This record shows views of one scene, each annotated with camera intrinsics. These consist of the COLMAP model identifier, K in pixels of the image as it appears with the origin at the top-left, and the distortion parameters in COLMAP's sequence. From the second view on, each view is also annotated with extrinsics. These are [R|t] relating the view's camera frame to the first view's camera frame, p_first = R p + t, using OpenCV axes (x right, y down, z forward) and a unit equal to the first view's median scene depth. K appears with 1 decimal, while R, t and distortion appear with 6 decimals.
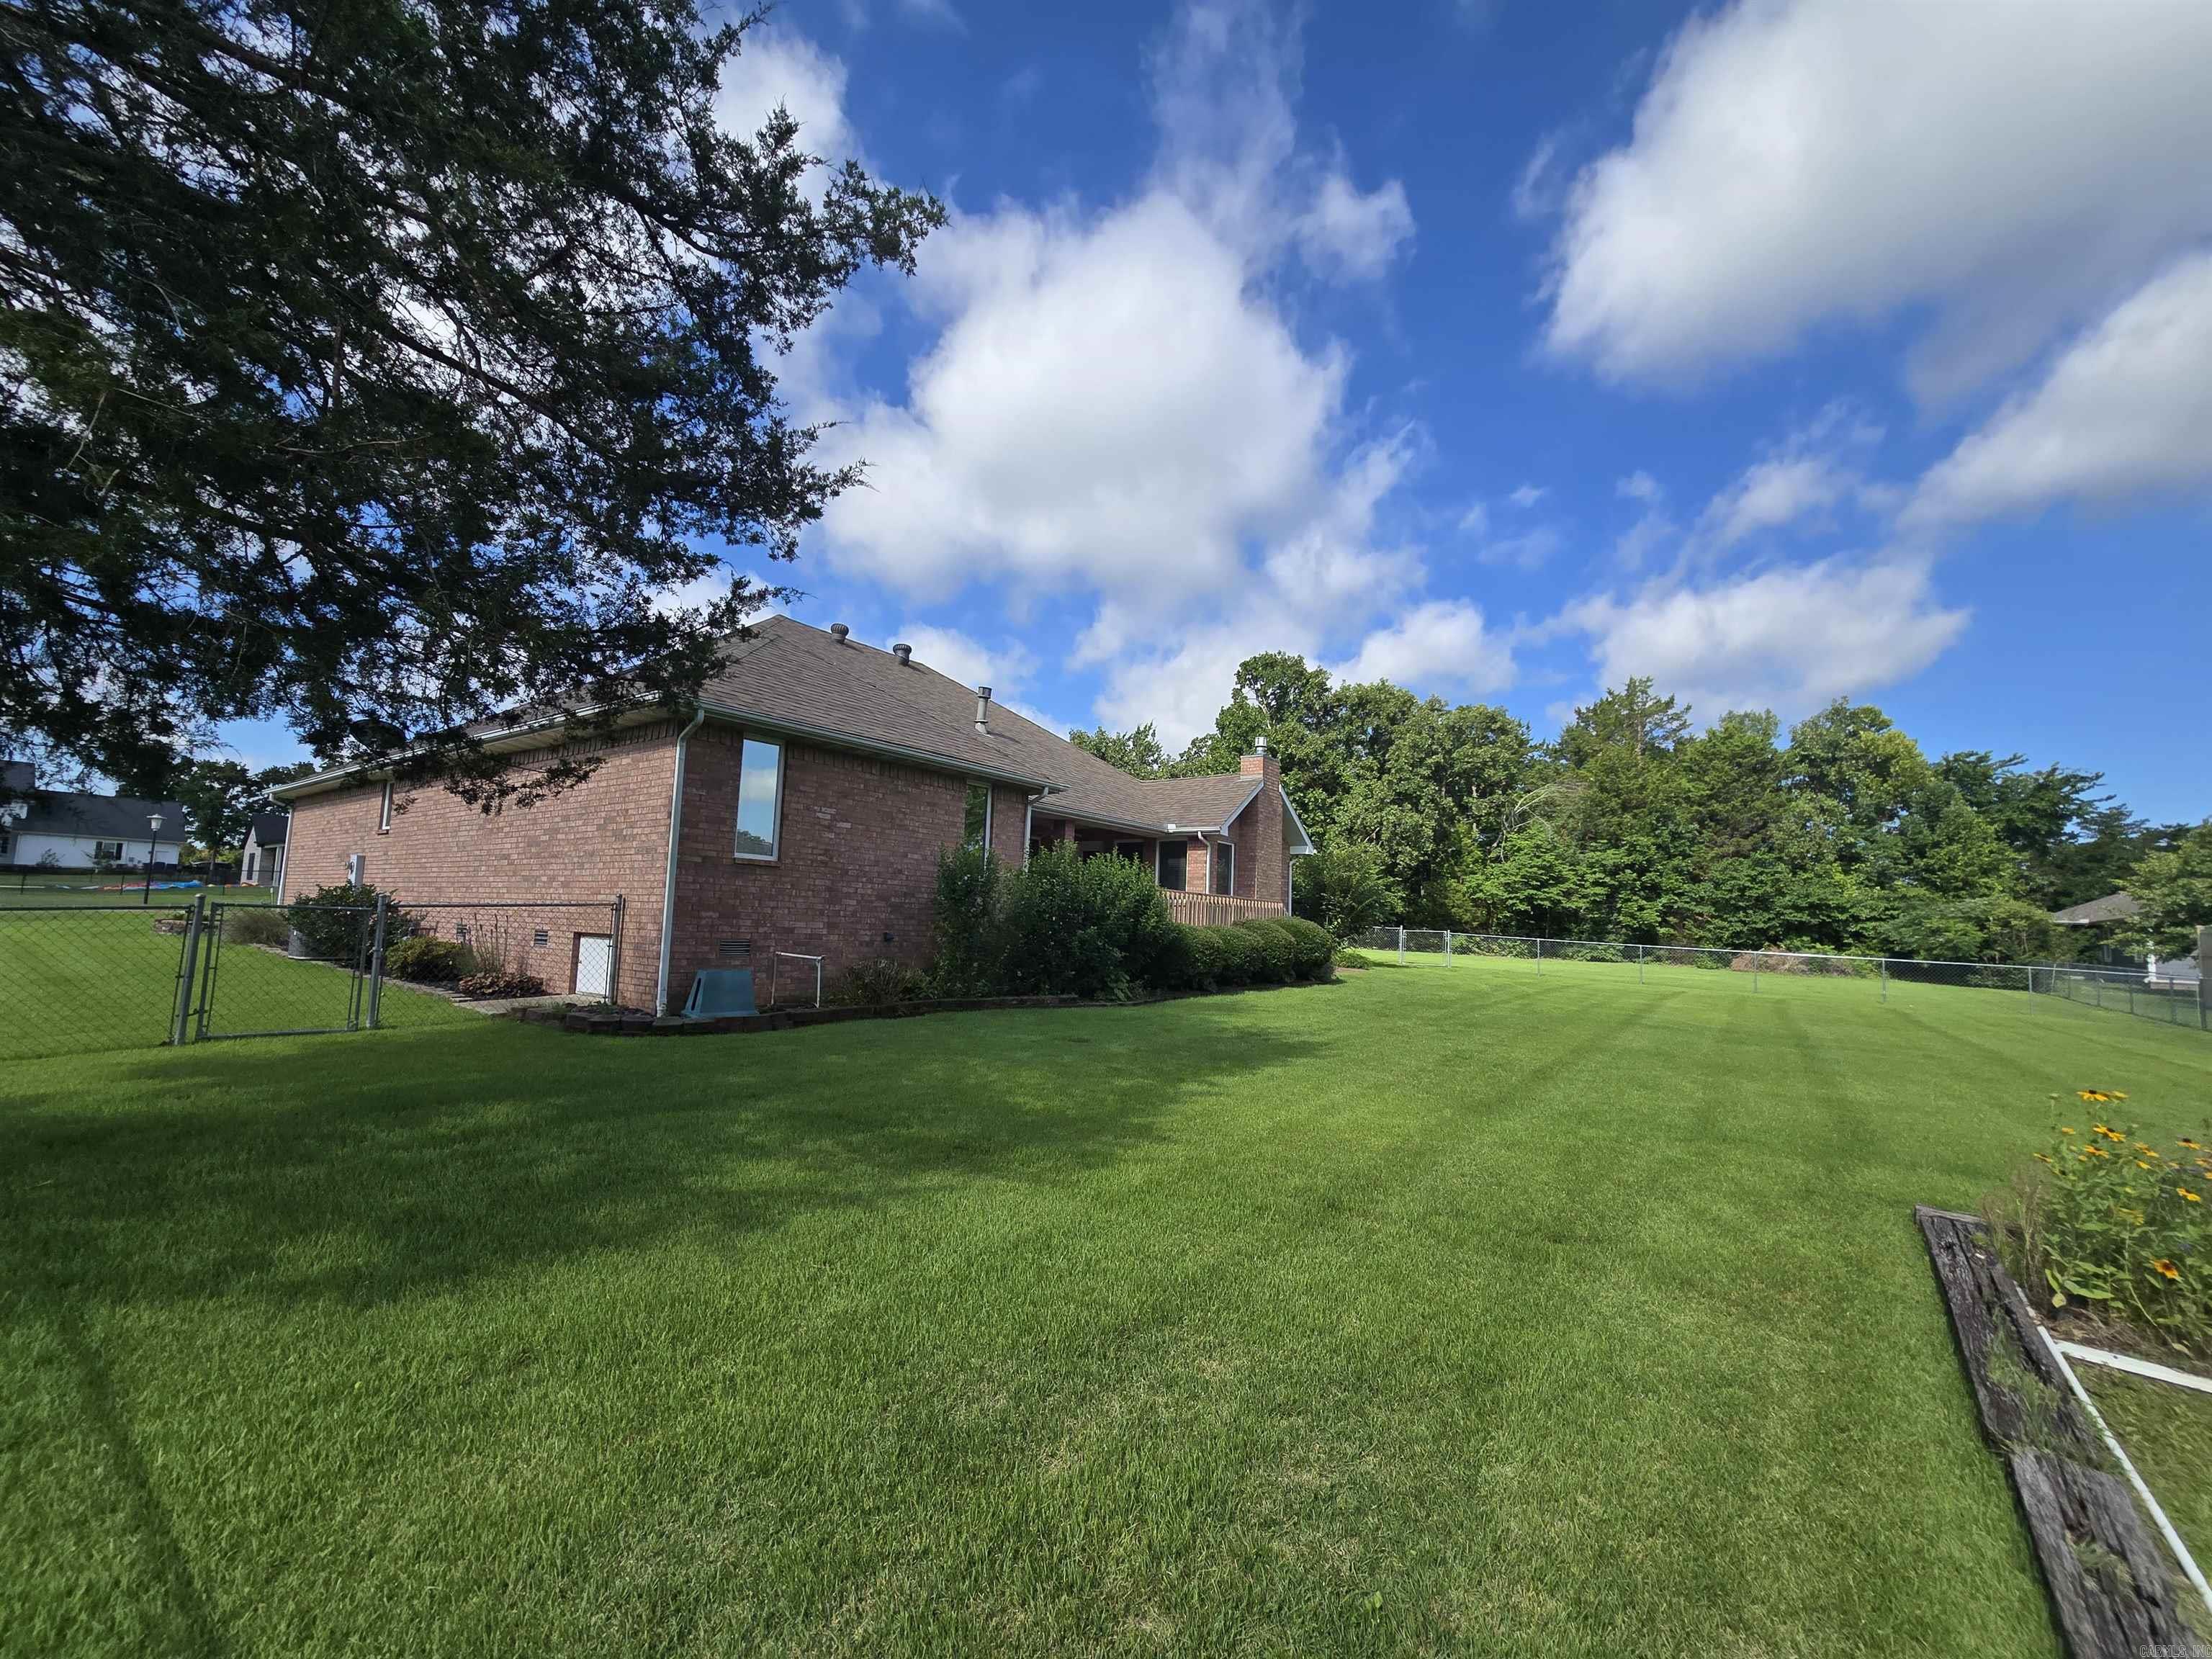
lens RADIAL K [[903.6, 0, 1099.1], [0, 903.6, 842.3], [0, 0, 1]] dist [-0.005546, 0.000451]
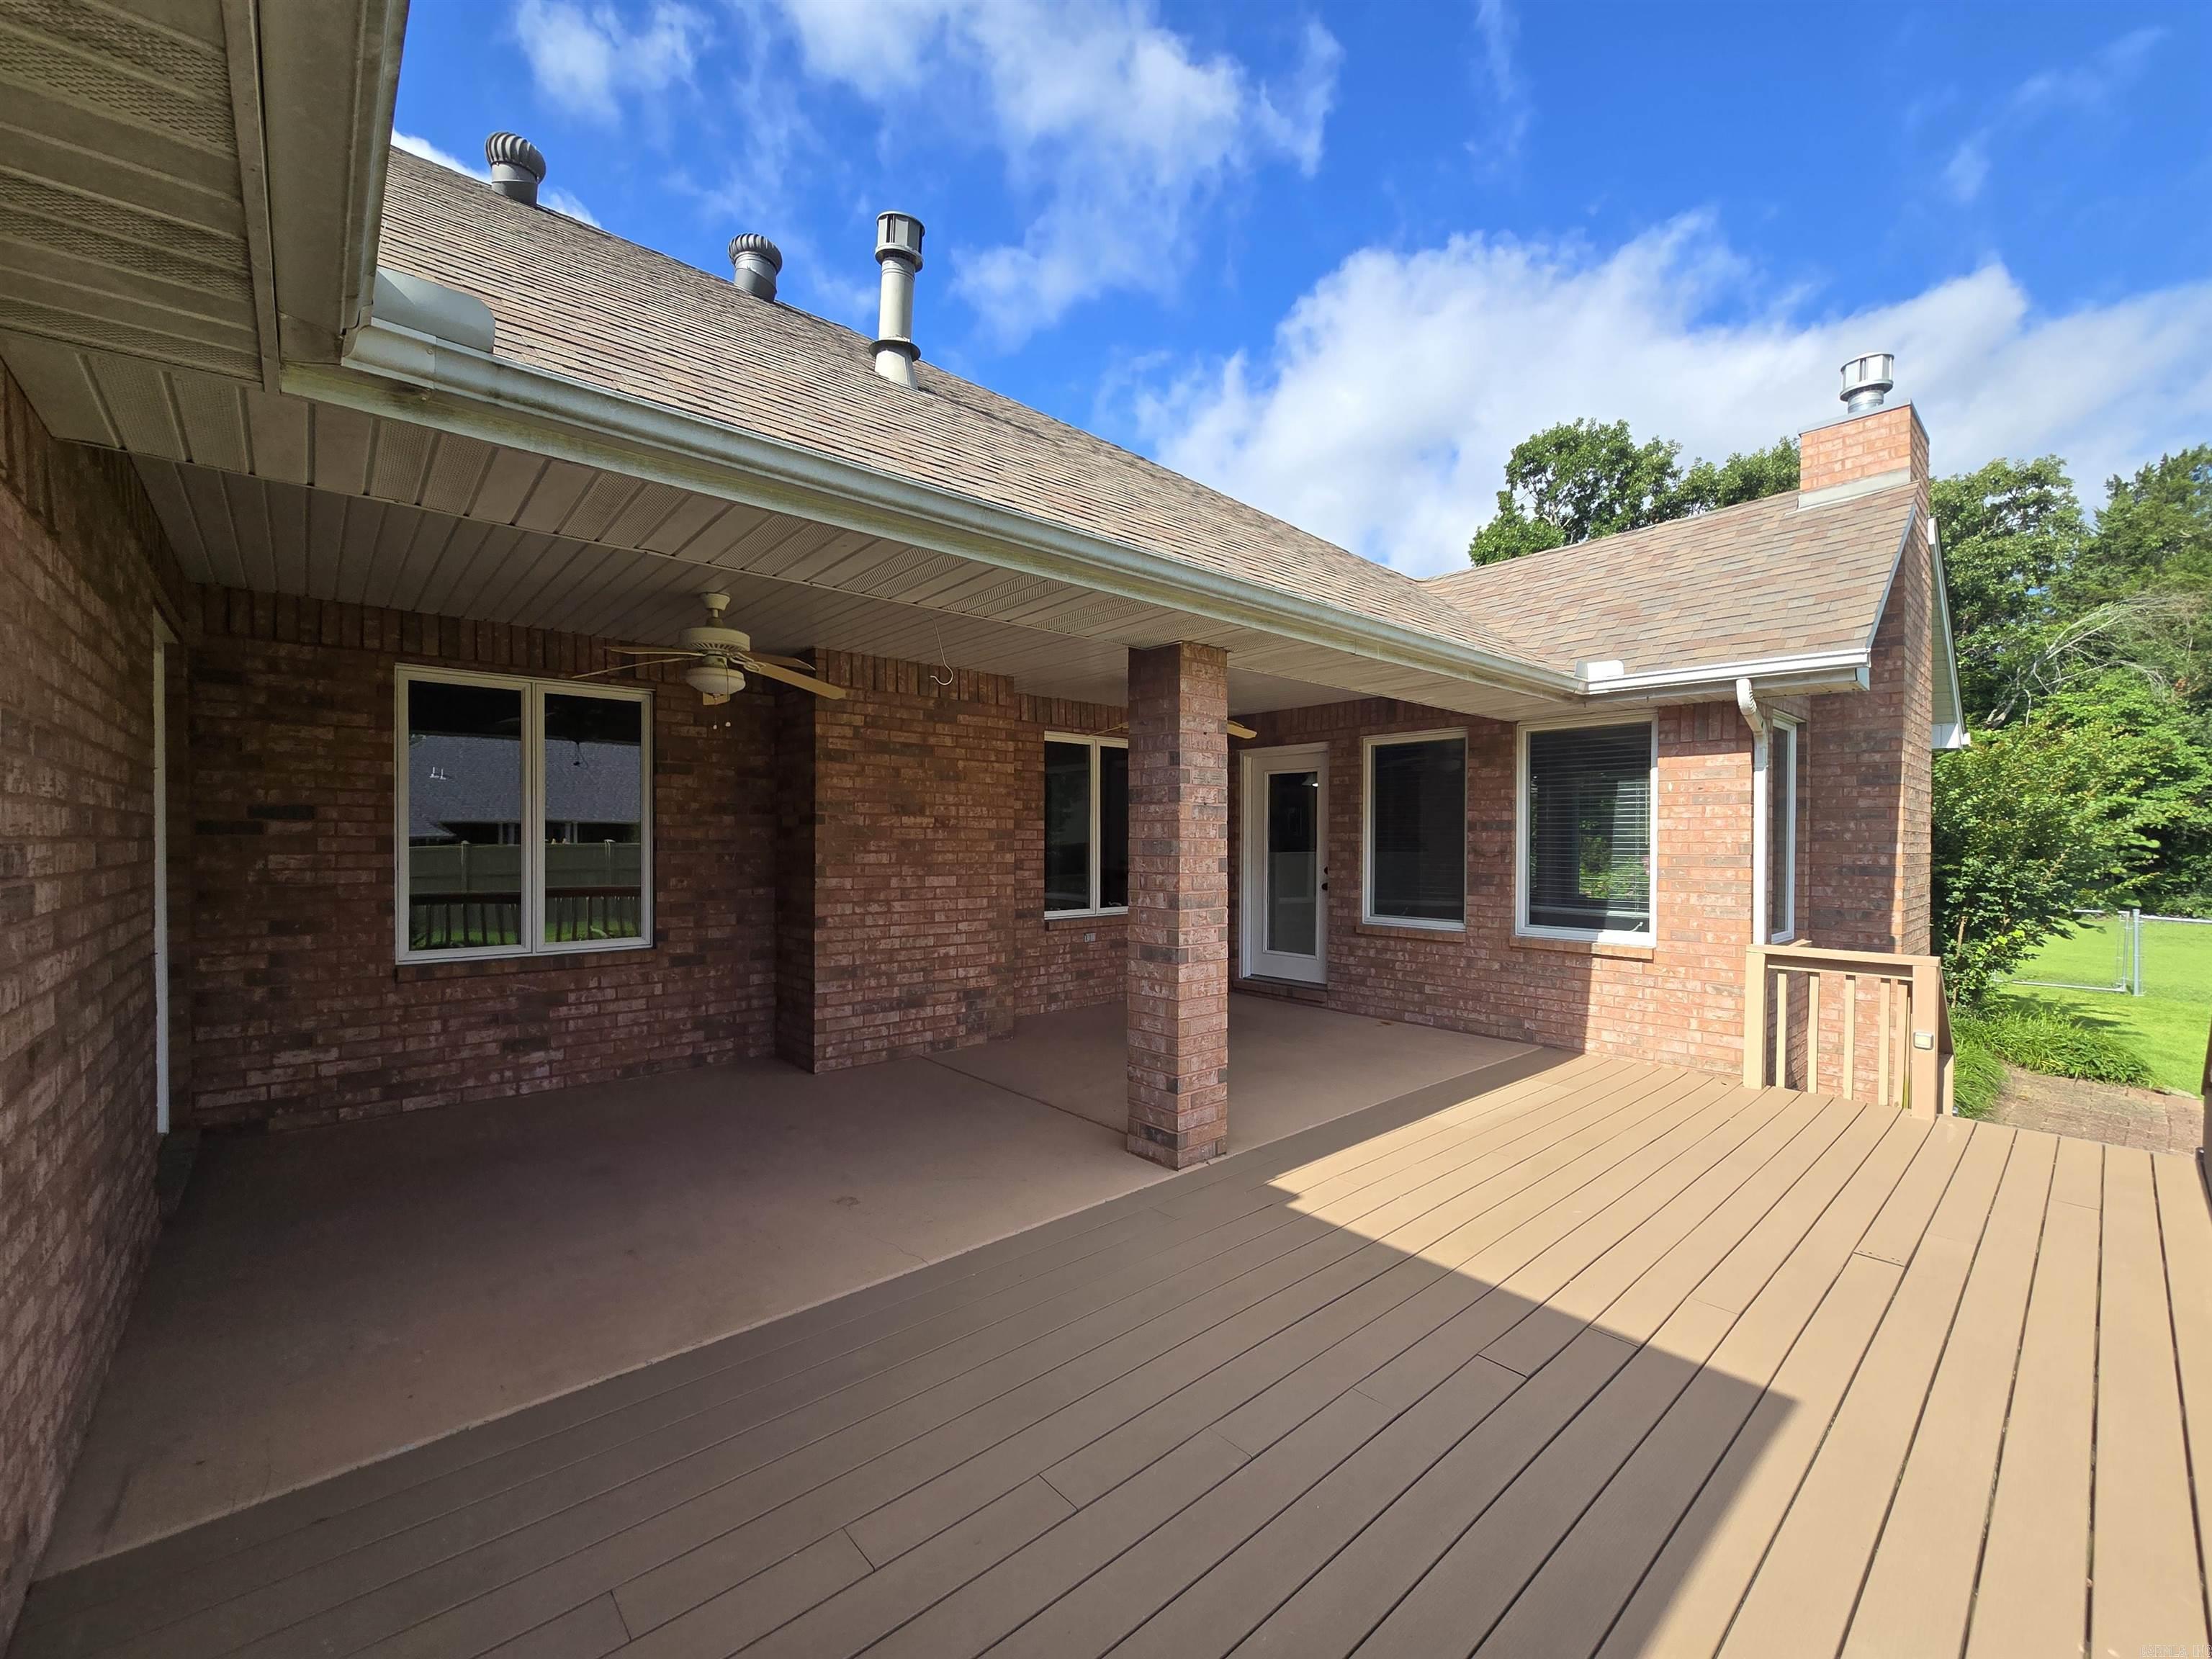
lens RADIAL K [[903.6, 0, 1091.2], [0, 903.6, 846.9], [0, 0, 1]] dist [-0.005546, 0.000451]
pose [[0.977304, -0.032420, -0.209346, -0.008004], [0.053063, 0.994180, 0.093754, 0.000852], [0.205088, -0.102735, 0.973337, 0.388545]]
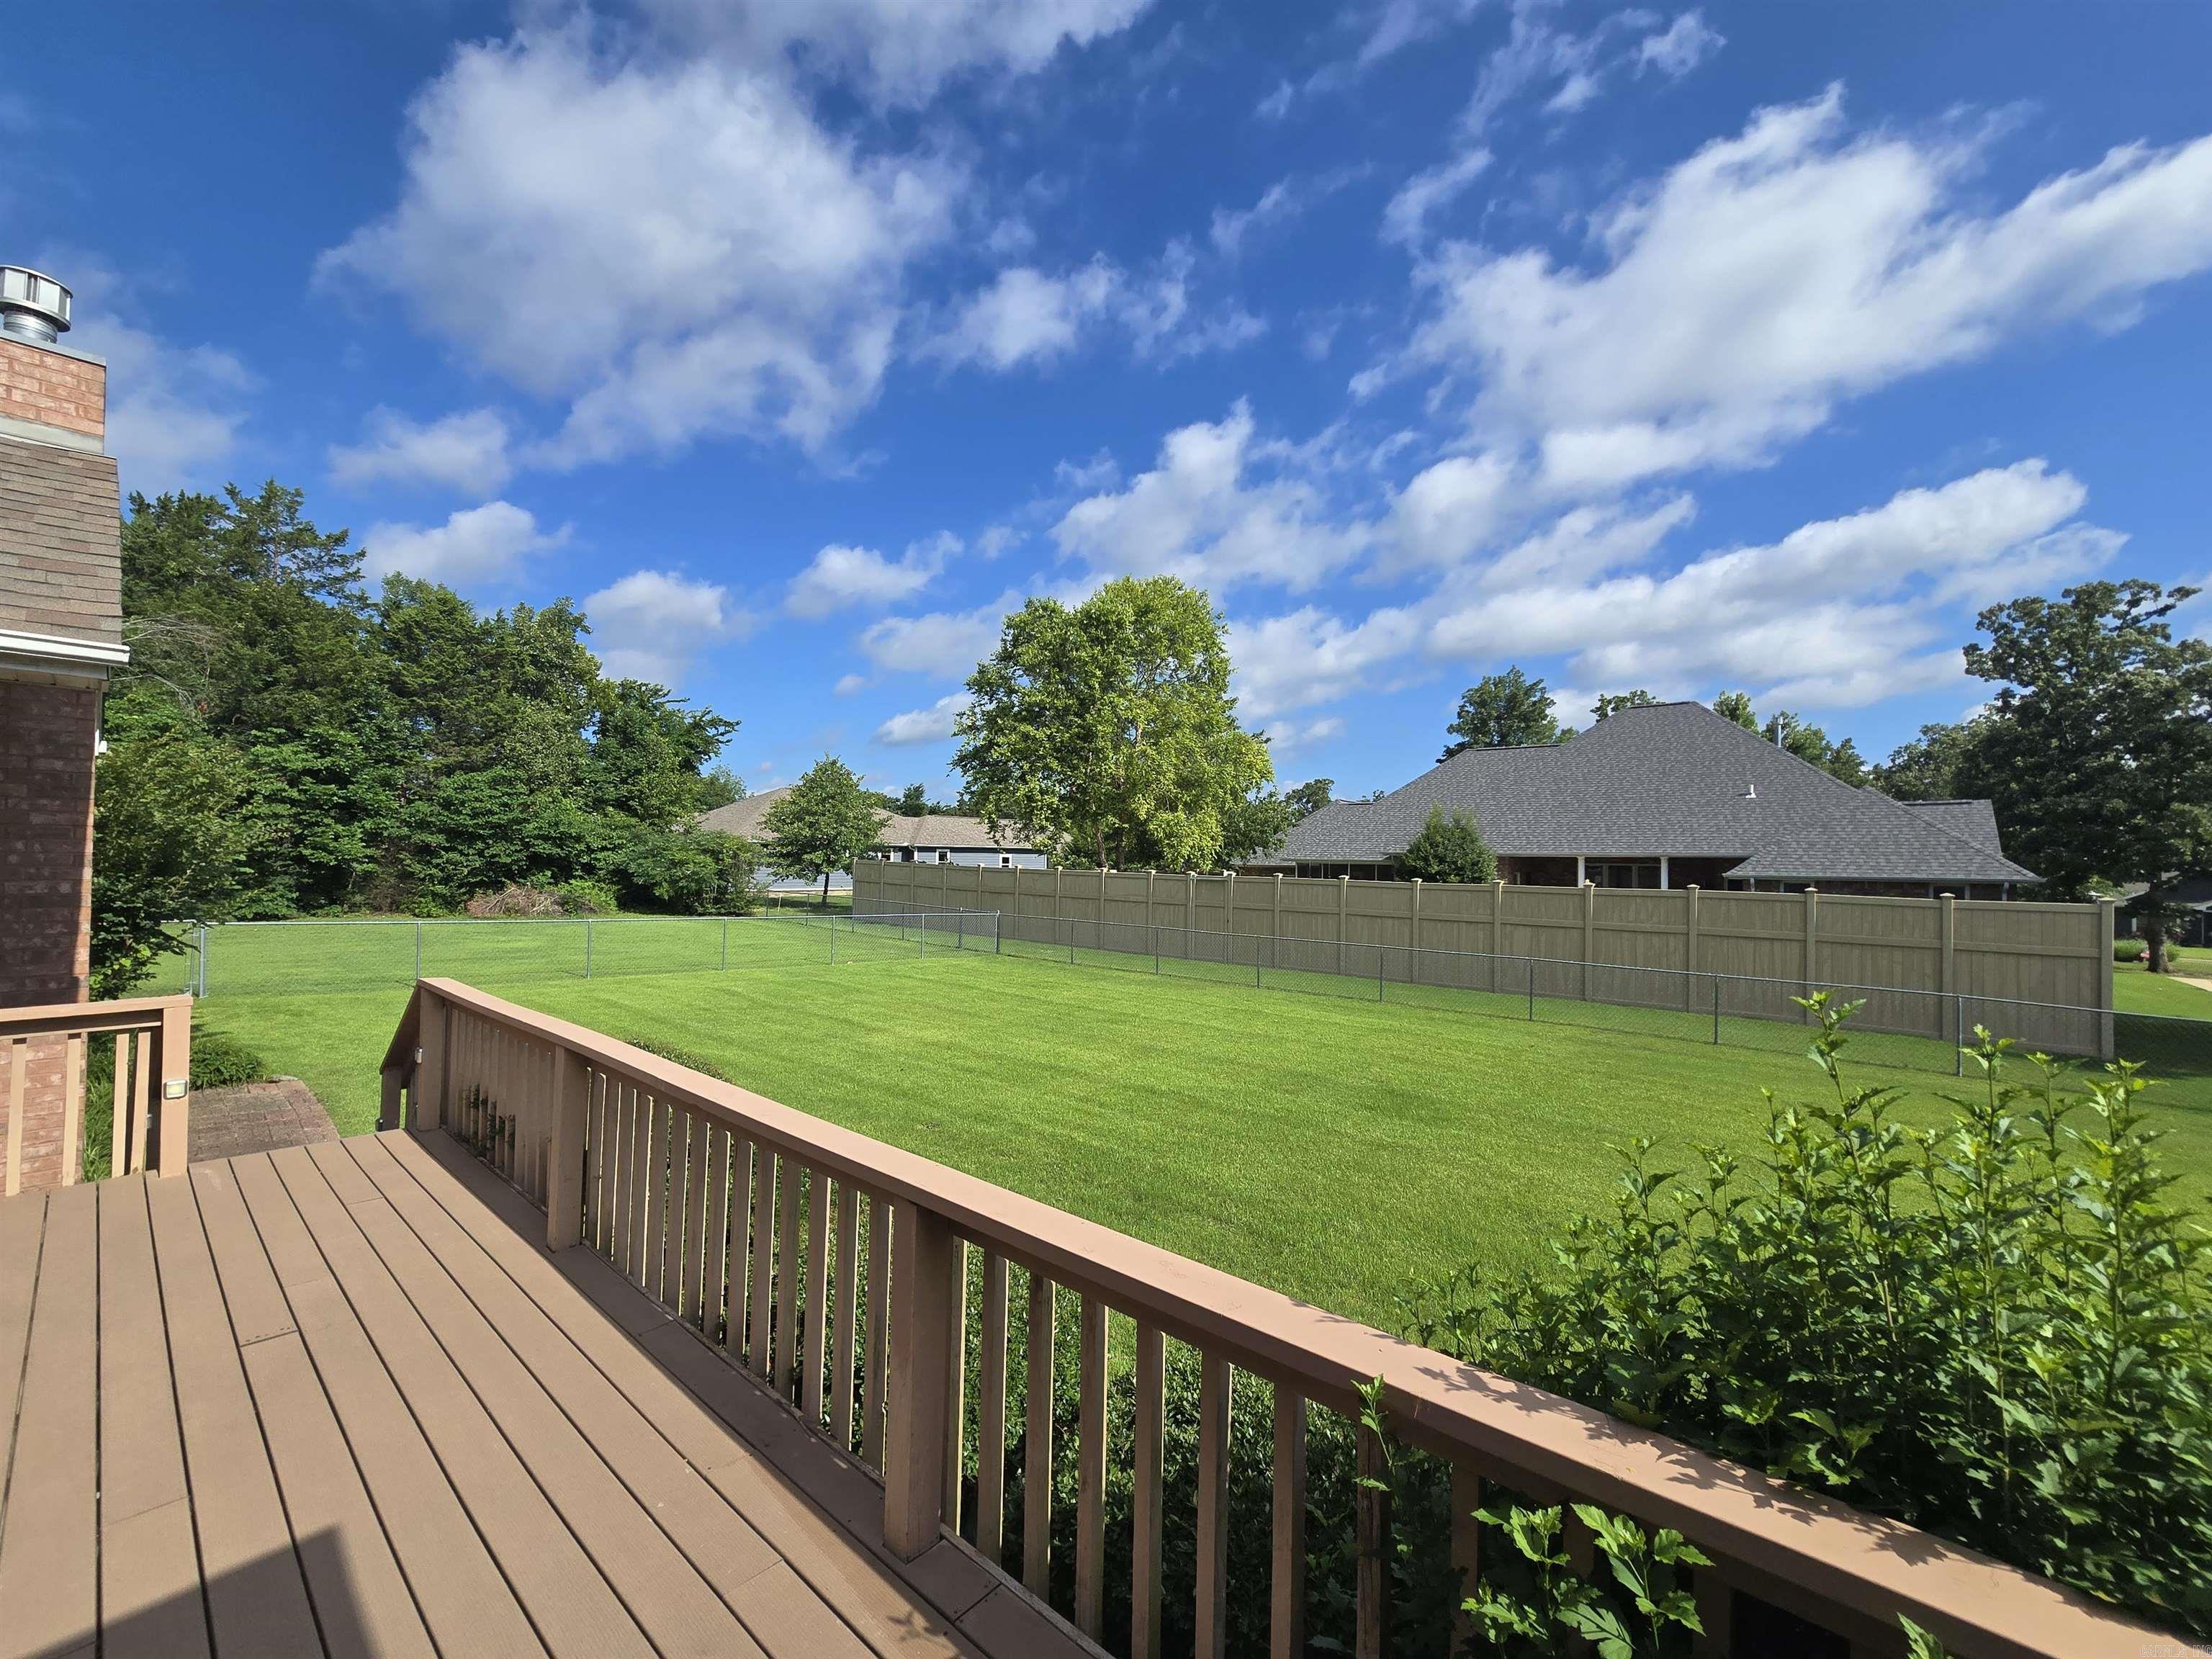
lens RADIAL K [[903.6, 0, 1106.7], [0, 903.6, 843.9], [0, 0, 1]] dist [-0.005546, 0.000451]
pose [[0.085728, -0.020037, 0.996117, -0.024620], [-0.104459, 0.994107, 0.028987, -0.001065], [-0.990827, -0.106538, 0.083130, 0.408055]]
